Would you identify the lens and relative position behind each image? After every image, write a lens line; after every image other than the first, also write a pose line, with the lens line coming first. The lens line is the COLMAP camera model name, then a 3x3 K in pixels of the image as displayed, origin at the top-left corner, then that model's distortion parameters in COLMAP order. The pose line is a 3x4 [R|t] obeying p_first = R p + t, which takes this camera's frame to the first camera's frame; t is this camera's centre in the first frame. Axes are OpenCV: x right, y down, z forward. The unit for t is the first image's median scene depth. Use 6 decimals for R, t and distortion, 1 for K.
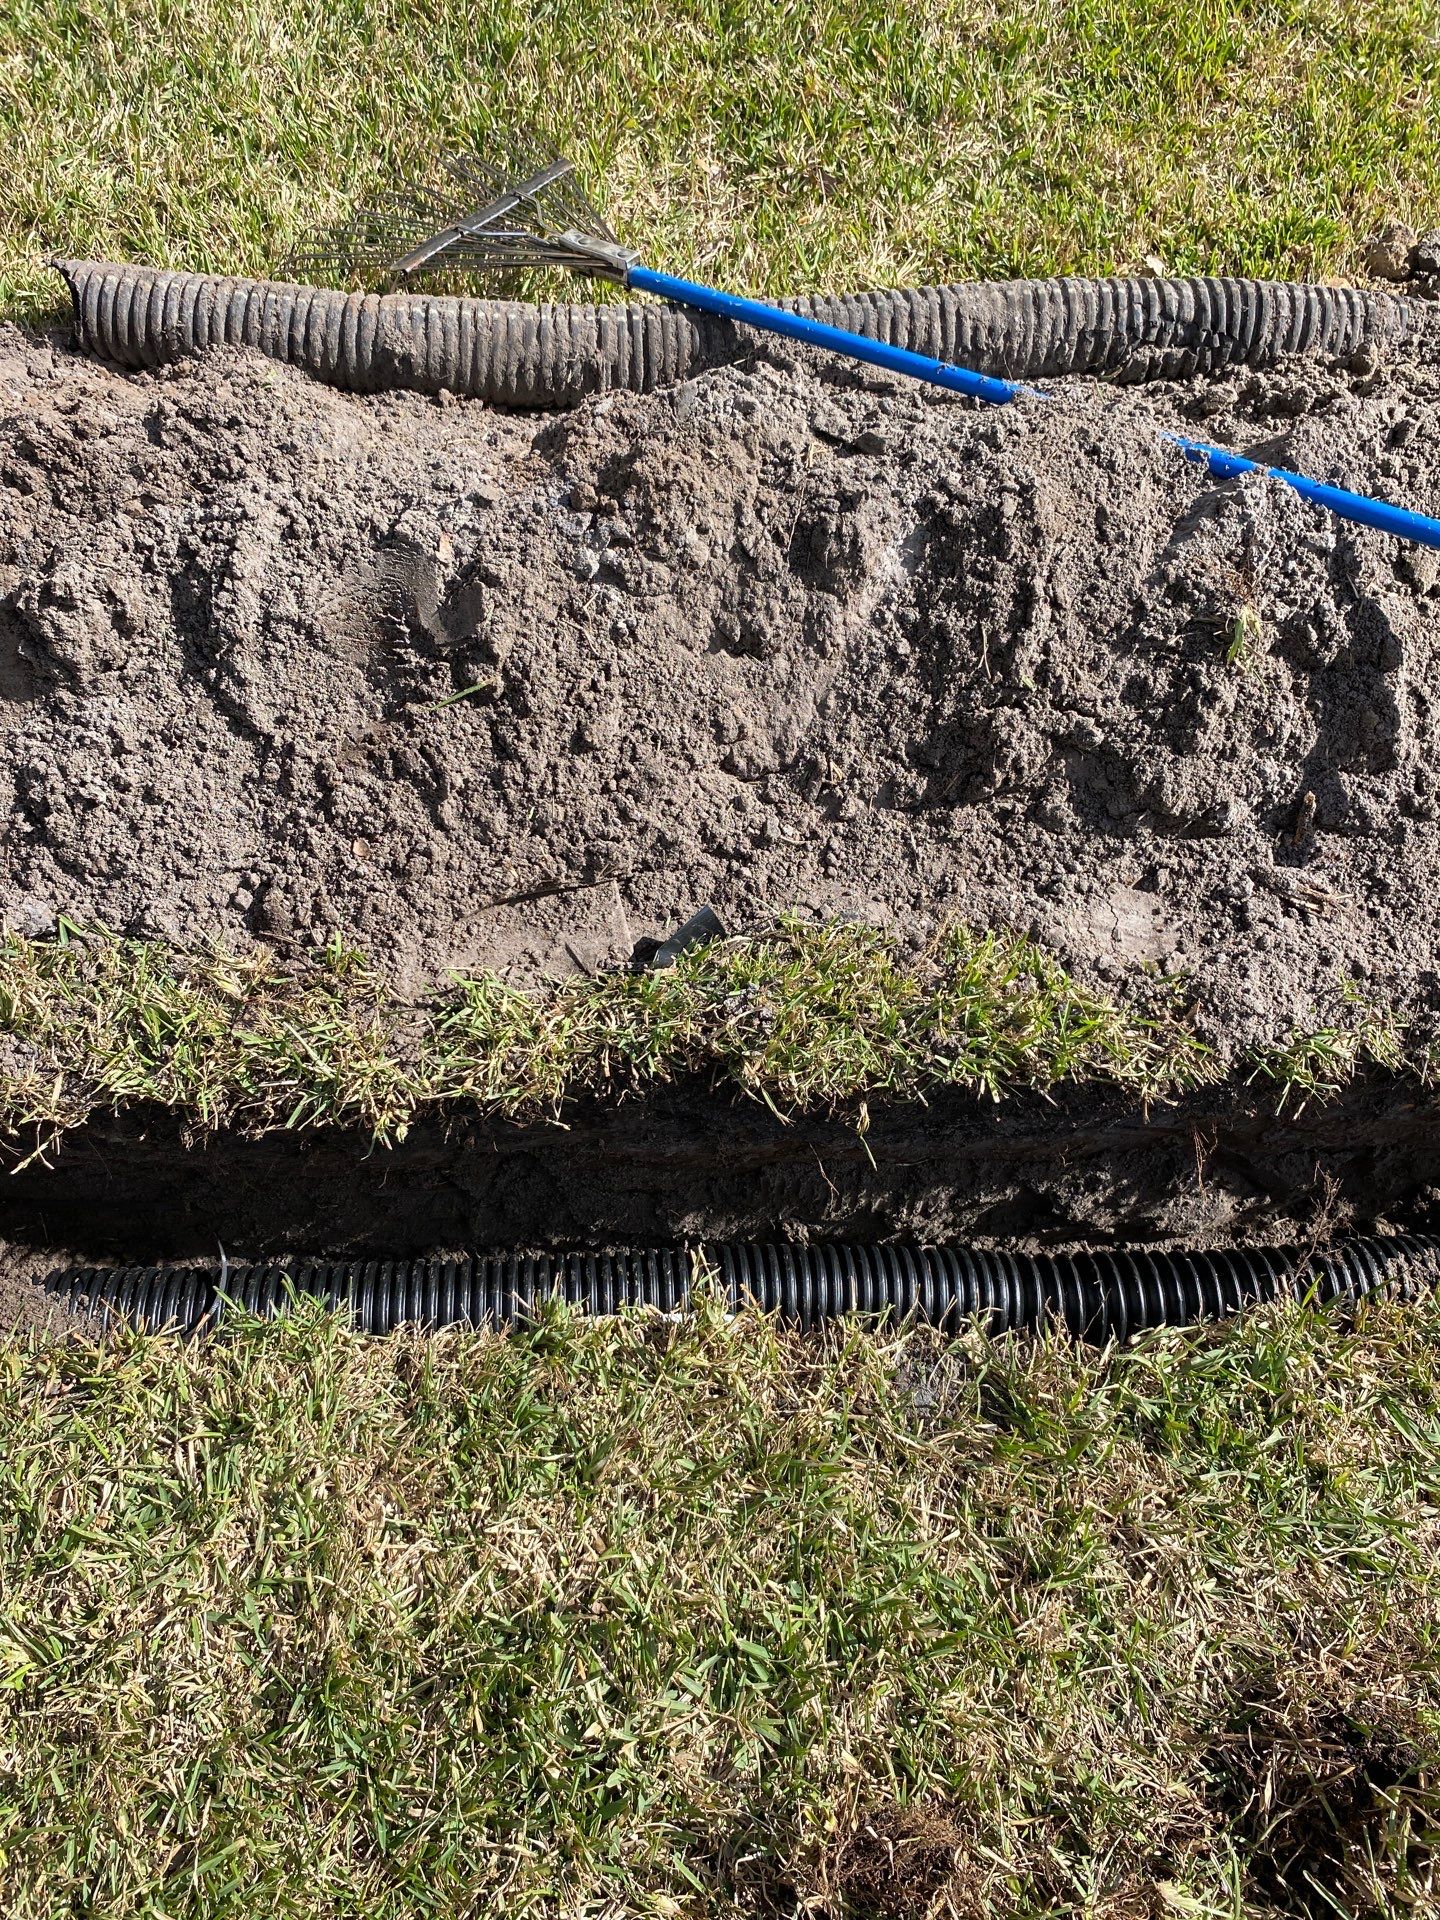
lens RADIAL K [[1456.7, 0, 720.0], [0, 1456.7, 960.0], [0, 0, 1]] dist [-0.004681, -0.013412]
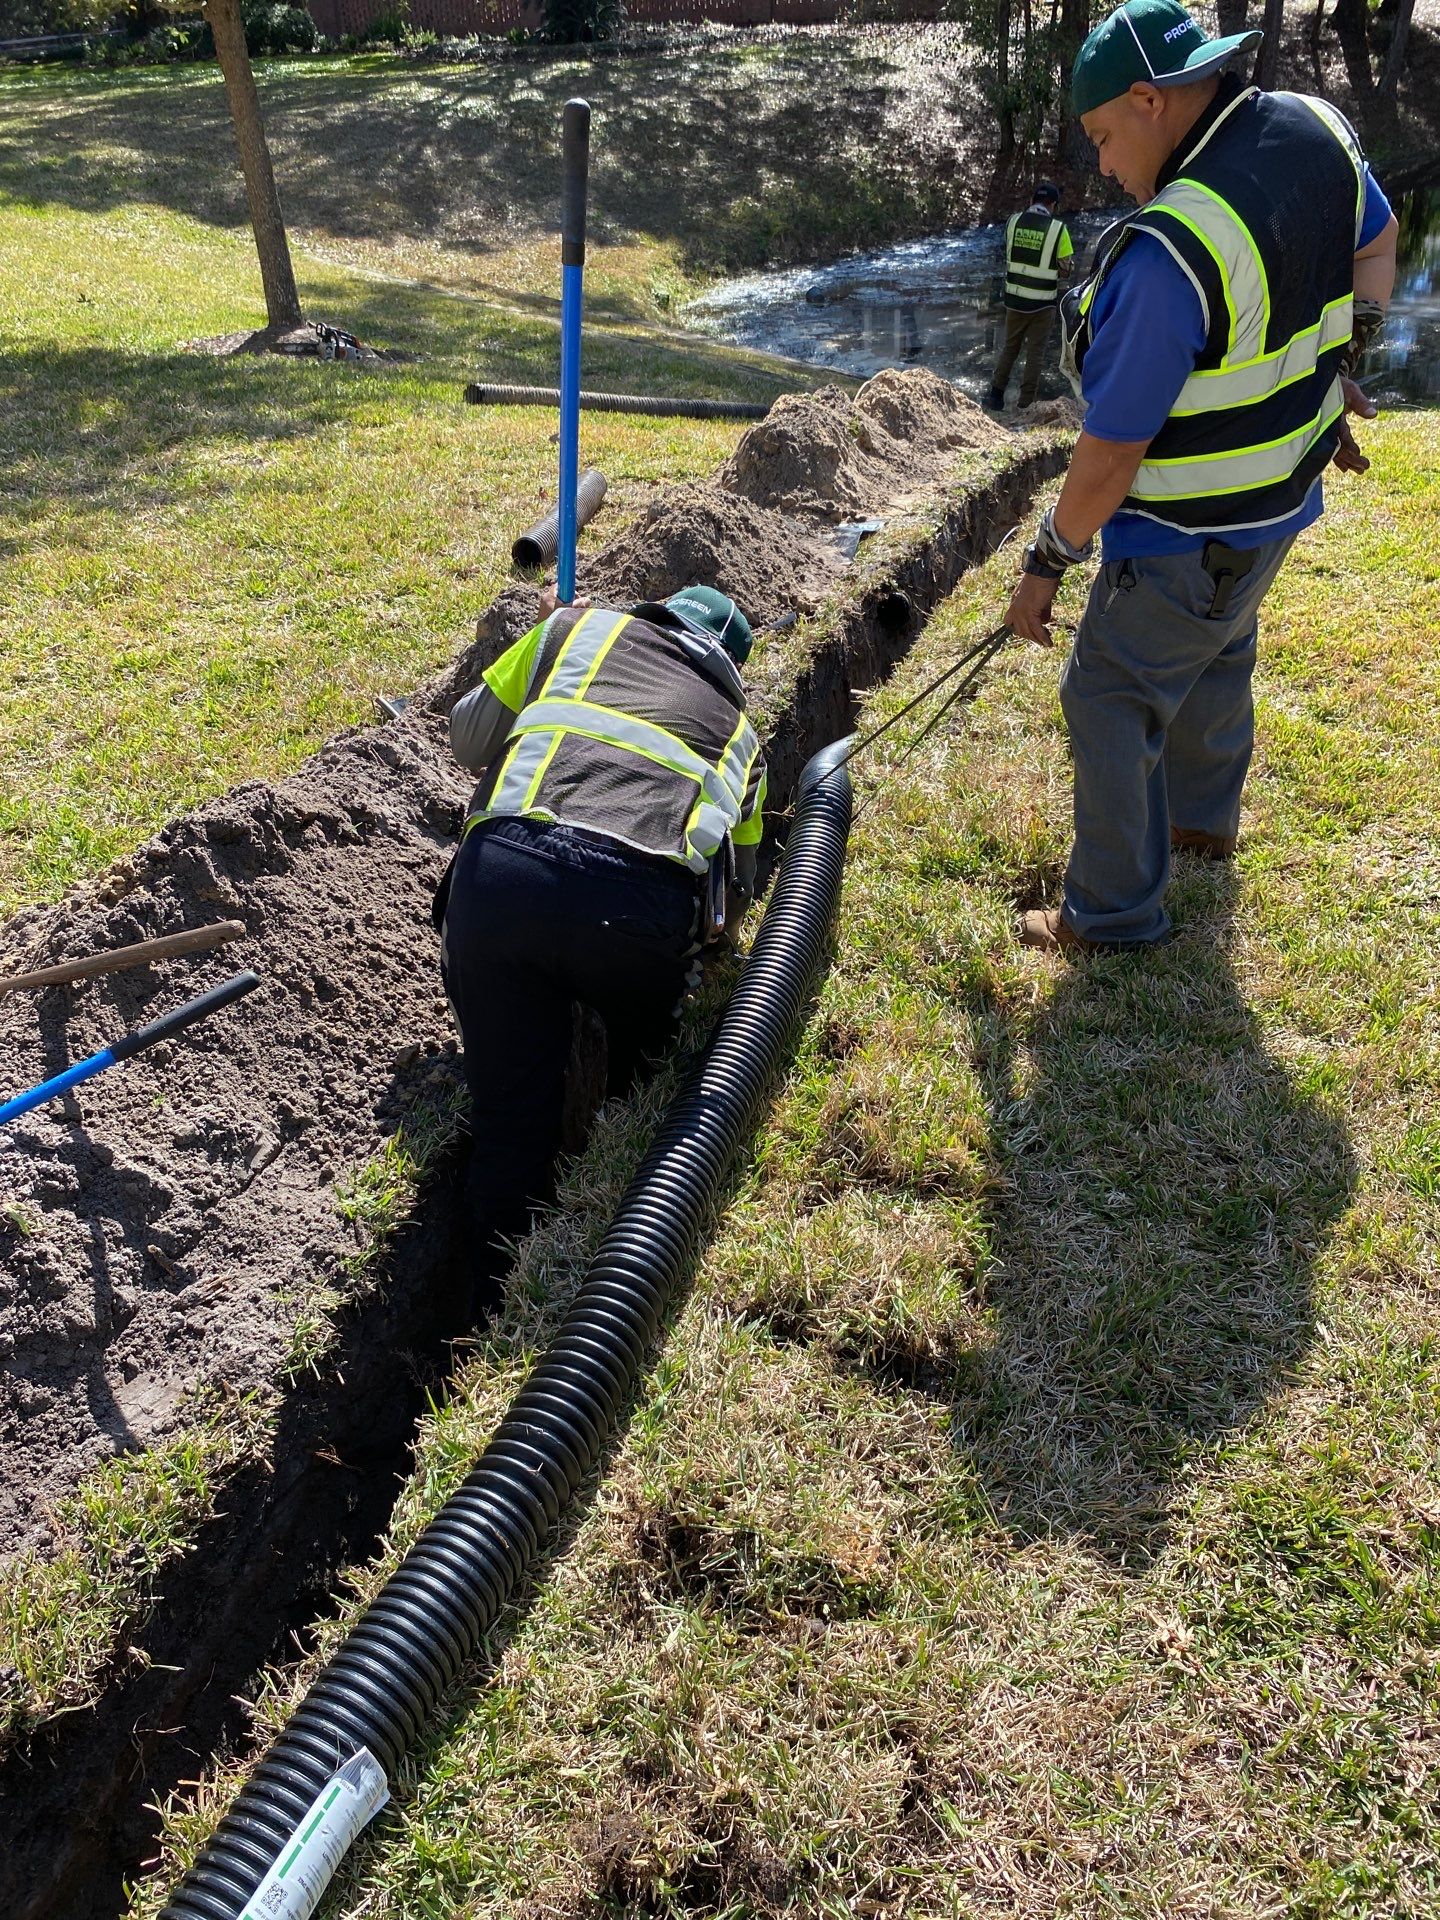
lens RADIAL K [[1456.7, 0, 720.0], [0, 1456.7, 960.0], [0, 0, 1]] dist [-0.004681, -0.013412]
pose [[0.363810, -0.593729, 0.717724, -0.244696], [0.853583, 0.520954, -0.001723, 0.217205], [-0.372878, 0.613264, 0.696326, -0.368559]]
